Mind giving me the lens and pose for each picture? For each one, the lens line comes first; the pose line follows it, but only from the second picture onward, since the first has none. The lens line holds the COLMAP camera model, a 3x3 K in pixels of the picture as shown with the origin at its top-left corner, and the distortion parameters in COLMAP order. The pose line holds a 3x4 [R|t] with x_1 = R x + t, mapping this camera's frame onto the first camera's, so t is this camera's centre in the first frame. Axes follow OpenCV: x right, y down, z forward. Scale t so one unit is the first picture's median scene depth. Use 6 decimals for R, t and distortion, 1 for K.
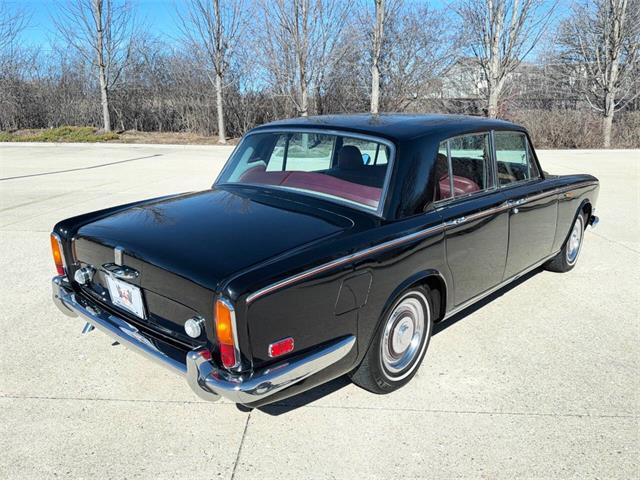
lens RADIAL K [[544.8, 0, 307.3], [0, 544.8, 236.5], [0, 0, 1]] dist [0.043156, -0.078997]
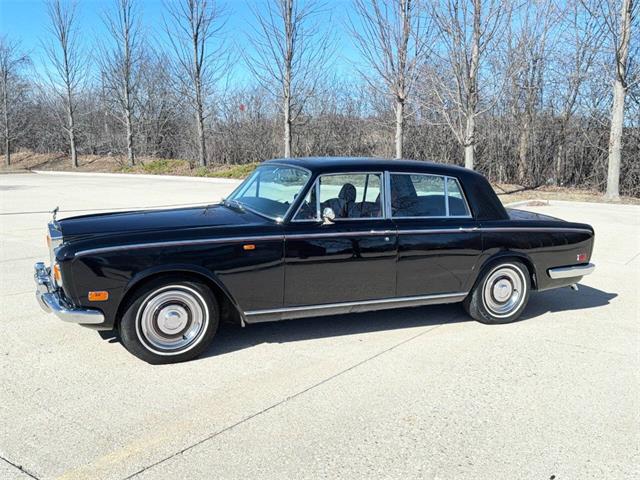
lens RADIAL K [[618.4, 0, 321.5], [0, 618.4, 236.9], [0, 0, 1]] dist [0.069980, 0.000000]
pose [[0.813744, 0.082786, -0.575298, 0.282359], [-0.130395, 0.990577, -0.041895, -0.046436], [0.566408, 0.109108, 0.816870, 0.216210]]
